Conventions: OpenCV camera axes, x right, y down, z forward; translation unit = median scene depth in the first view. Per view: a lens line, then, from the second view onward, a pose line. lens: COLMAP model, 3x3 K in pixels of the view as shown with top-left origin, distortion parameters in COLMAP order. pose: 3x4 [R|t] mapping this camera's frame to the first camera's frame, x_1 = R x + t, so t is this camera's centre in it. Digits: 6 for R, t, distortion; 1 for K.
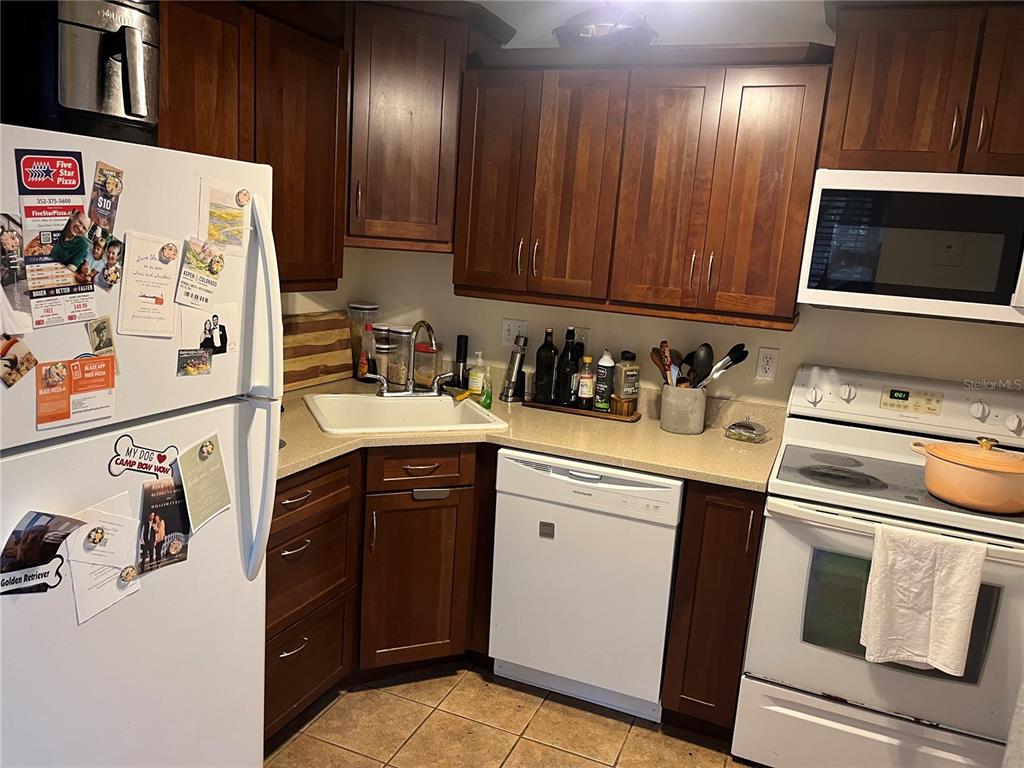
lens RADIAL K [[780.1, 0, 512.0], [0, 780.1, 384.0], [0, 0, 1]] dist [0.096517, -0.138192]
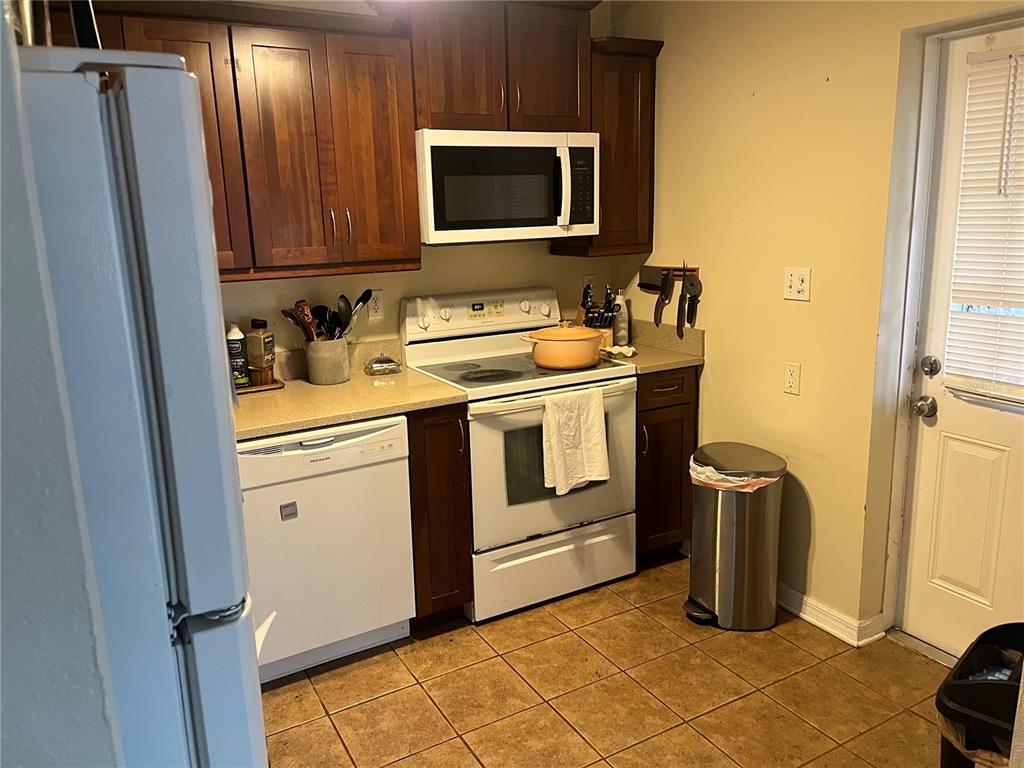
lens RADIAL K [[775.0, 0, 512.3], [0, 775.0, 372.7], [0, 0, 1]] dist [0.090606, -0.139948]
pose [[0.607776, -0.253717, 0.752487, -0.480506], [0.220775, 0.964216, 0.146788, -0.059198], [-0.762802, 0.076917, 0.642041, 0.164537]]
